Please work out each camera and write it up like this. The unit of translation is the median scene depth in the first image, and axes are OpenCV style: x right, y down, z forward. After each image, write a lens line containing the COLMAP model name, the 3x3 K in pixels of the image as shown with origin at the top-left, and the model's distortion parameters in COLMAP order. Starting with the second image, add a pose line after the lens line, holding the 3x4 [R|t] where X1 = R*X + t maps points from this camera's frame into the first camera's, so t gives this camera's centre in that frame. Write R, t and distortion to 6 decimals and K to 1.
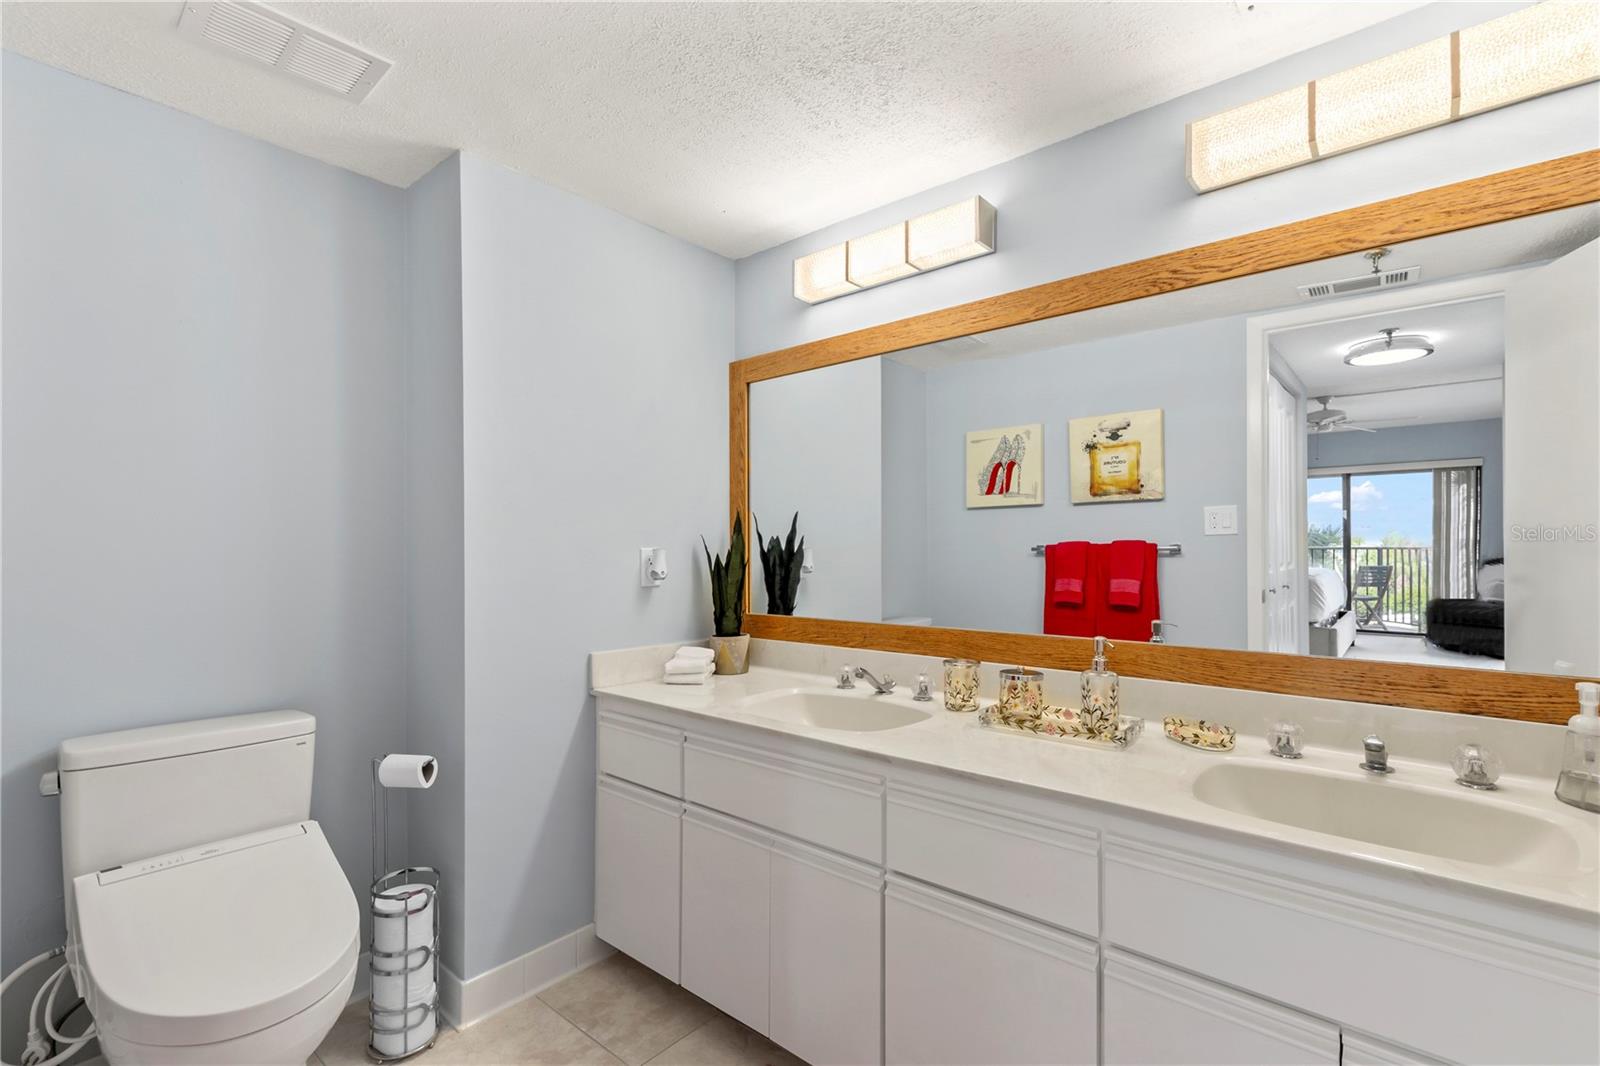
lens RADIAL K [[731.4, 0, 801.5], [0, 731.4, 541.8], [0, 0, 1]] dist [0.001562, 0.000153]
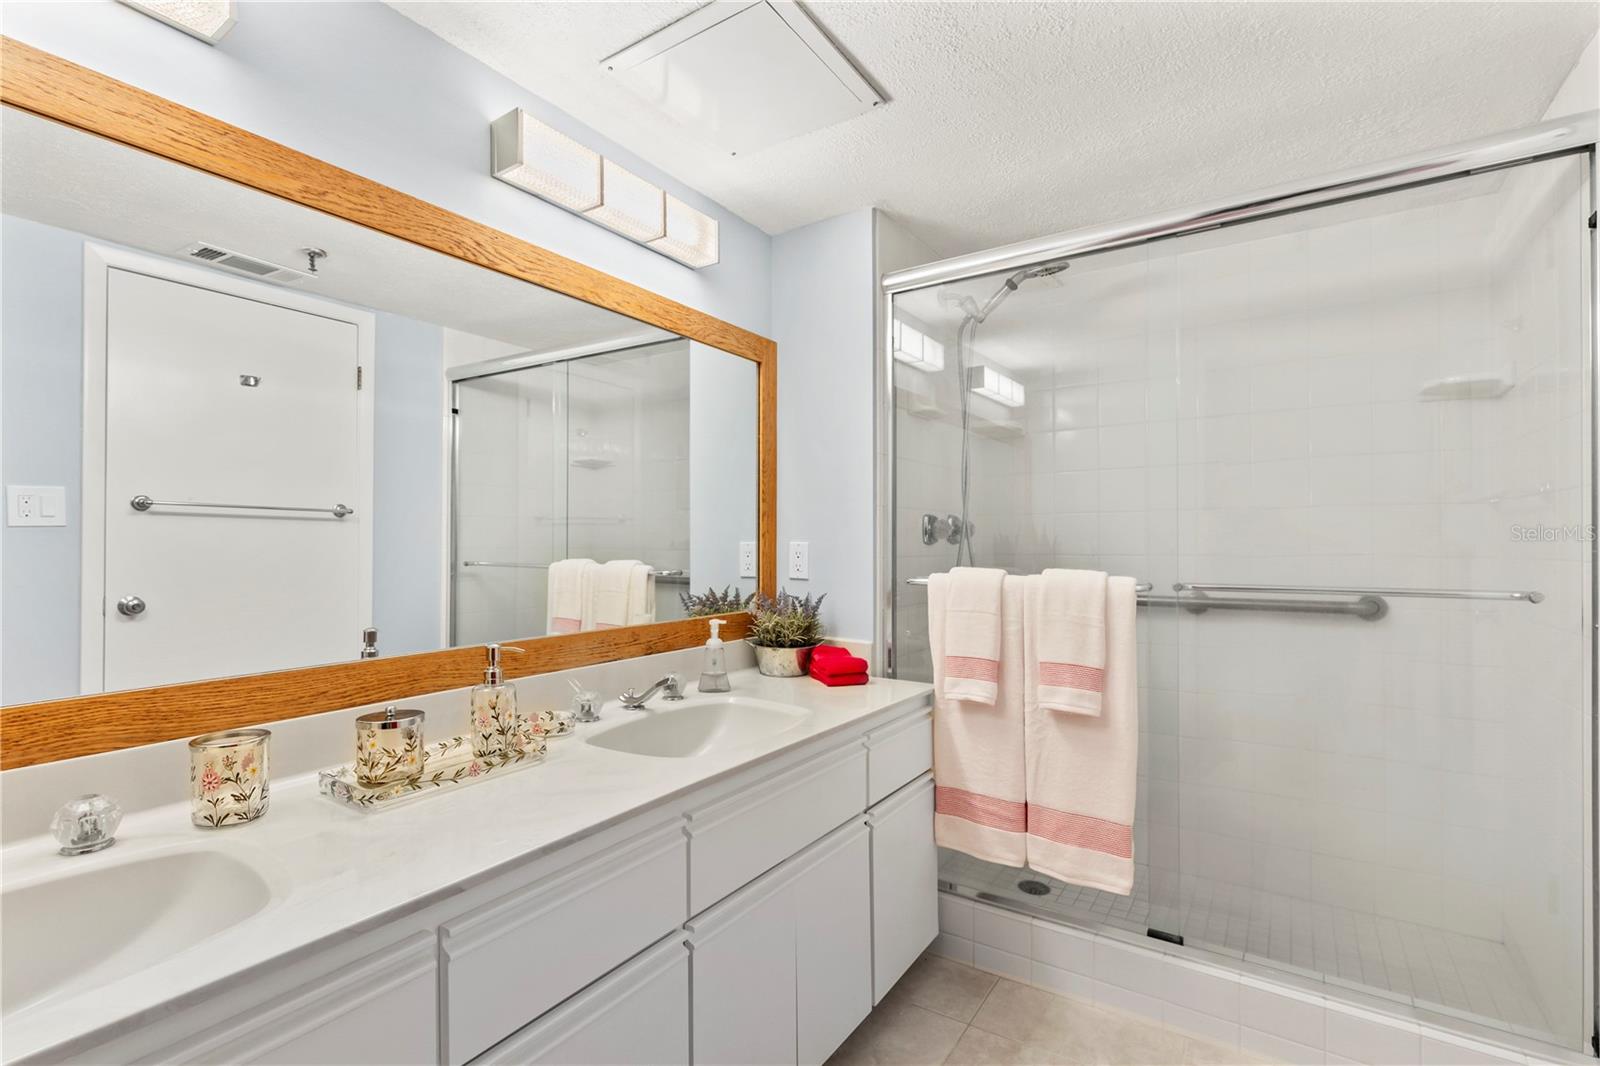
lens RADIAL K [[731.4, 0, 802.3], [0, 731.4, 536.7], [0, 0, 1]] dist [0.001562, 0.000153]
pose [[-0.136159, 0.012498, 0.990608, -0.479683], [-0.004614, 0.999902, -0.013250, 0.014355], [-0.990676, -0.006375, -0.136088, 0.740538]]
